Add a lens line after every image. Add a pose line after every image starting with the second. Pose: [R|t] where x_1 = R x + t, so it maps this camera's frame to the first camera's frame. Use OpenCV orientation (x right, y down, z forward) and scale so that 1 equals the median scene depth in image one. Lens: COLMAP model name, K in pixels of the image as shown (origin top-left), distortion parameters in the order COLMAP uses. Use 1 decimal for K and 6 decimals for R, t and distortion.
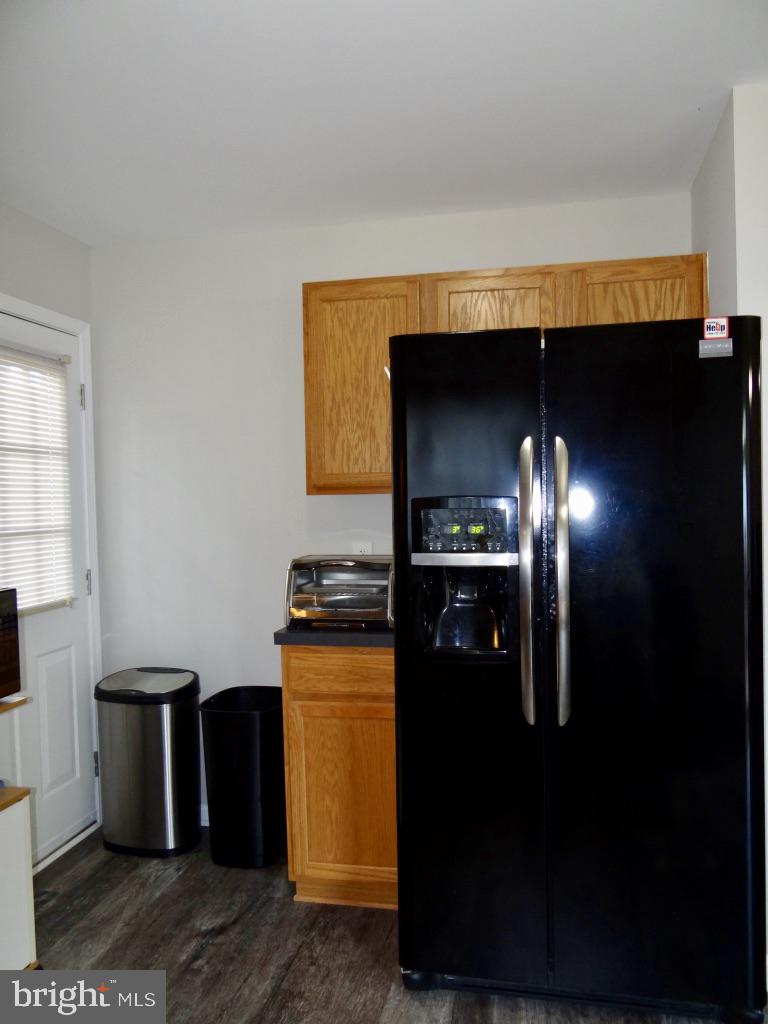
lens RADIAL K [[805.5, 0, 383.8], [0, 805.5, 516.5], [0, 0, 1]] dist [-0.000606, 0.001144]
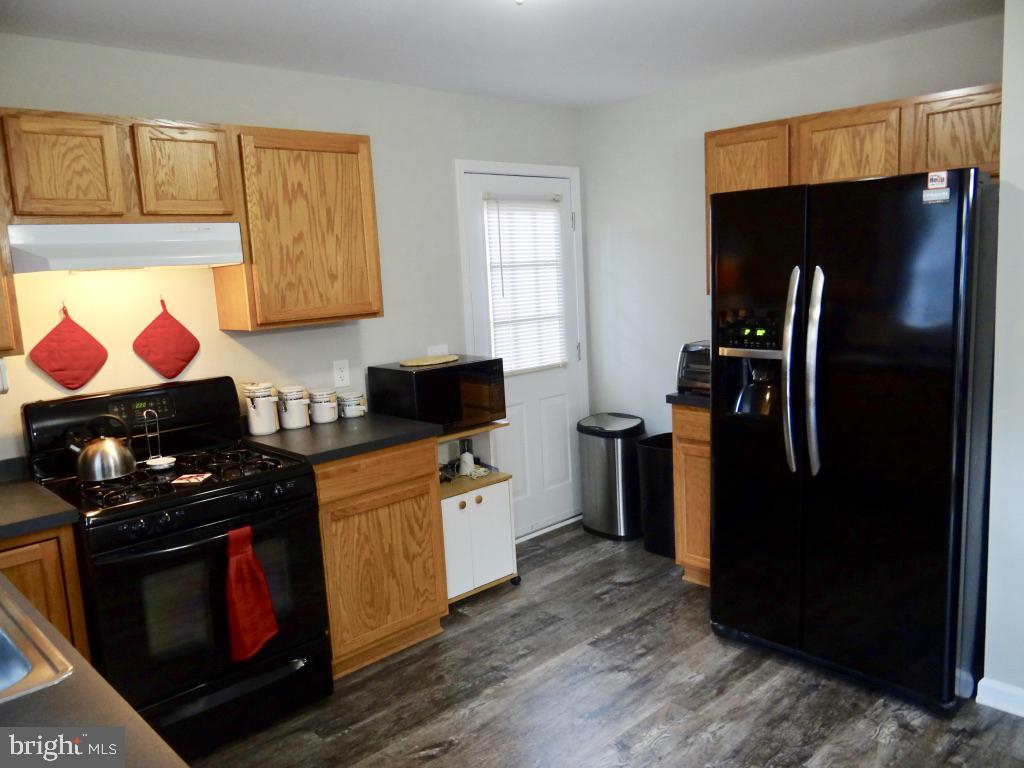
lens RADIAL K [[805.5, 0, 509.3], [0, 805.5, 380.1], [0, 0, 1]] dist [-0.000606, 0.001144]
pose [[0.827280, 0.061348, -0.558430, 0.427293], [0.014556, 0.991345, 0.130470, -0.072140], [0.561601, -0.116064, 0.819227, -0.324815]]
